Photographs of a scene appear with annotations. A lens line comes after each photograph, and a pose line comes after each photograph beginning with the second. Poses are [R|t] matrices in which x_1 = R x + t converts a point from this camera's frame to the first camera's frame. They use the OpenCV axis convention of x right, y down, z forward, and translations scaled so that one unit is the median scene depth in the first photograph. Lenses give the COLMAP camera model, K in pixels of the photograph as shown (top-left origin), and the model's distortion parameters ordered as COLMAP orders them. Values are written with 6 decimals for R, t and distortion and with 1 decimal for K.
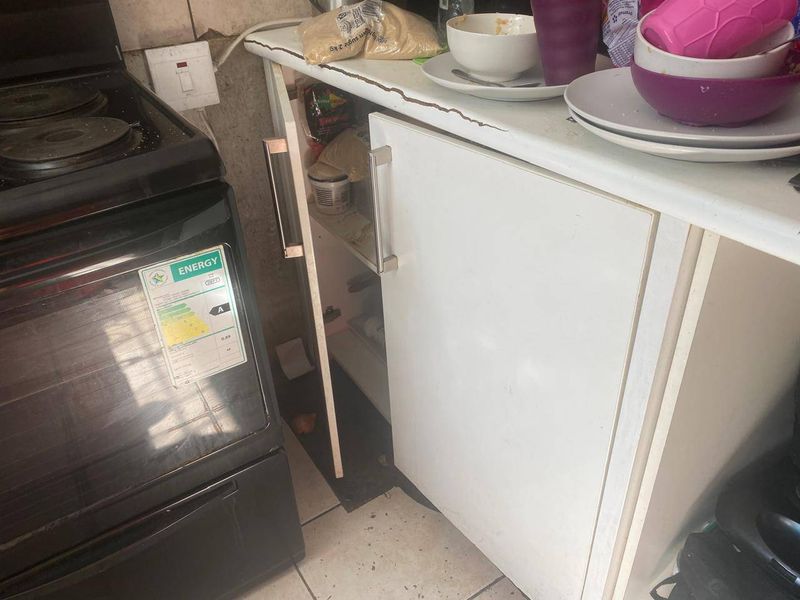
lens RADIAL K [[615.7, 0, 395.8], [0, 615.7, 297.3], [0, 0, 1]] dist [0.038576, -0.061132]
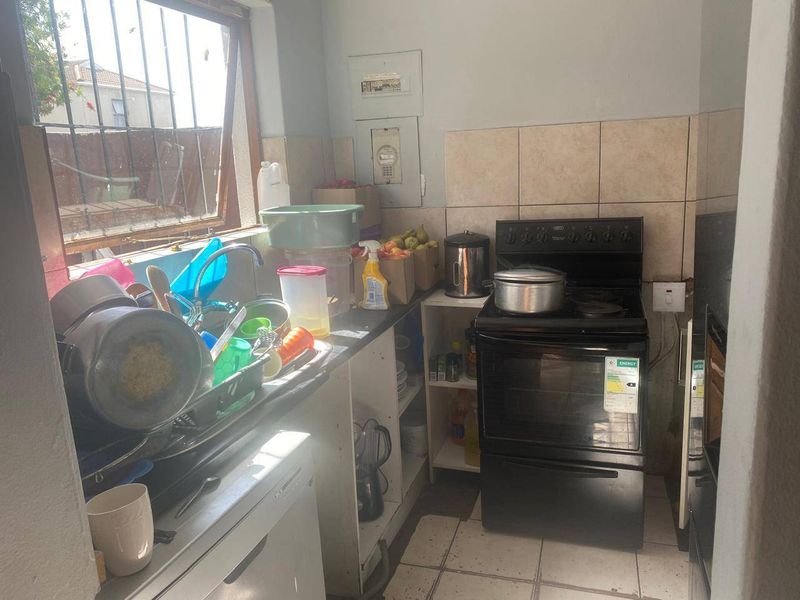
lens RADIAL K [[615.7, 0, 403.2], [0, 615.7, 283.8], [0, 0, 1]] dist [0.038576, -0.061132]
pose [[0.646187, 0.162943, -0.745582, 0.867957], [-0.404918, 0.901297, -0.153965, 0.392046], [0.646903, 0.401390, 0.648385, -1.296477]]
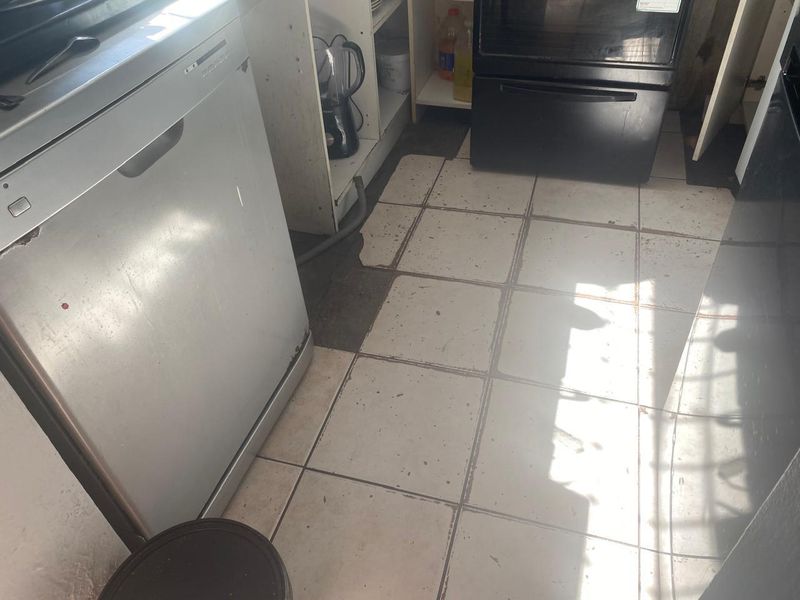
lens RADIAL K [[615.7, 0, 400.0], [0, 615.7, 300.6], [0, 0, 1]] dist [0.038576, -0.061132]
pose [[0.661724, 0.506319, -0.552958, 0.663730], [-0.397449, 0.862262, 0.313909, 0.605543], [0.635733, 0.012051, 0.771815, -0.913207]]
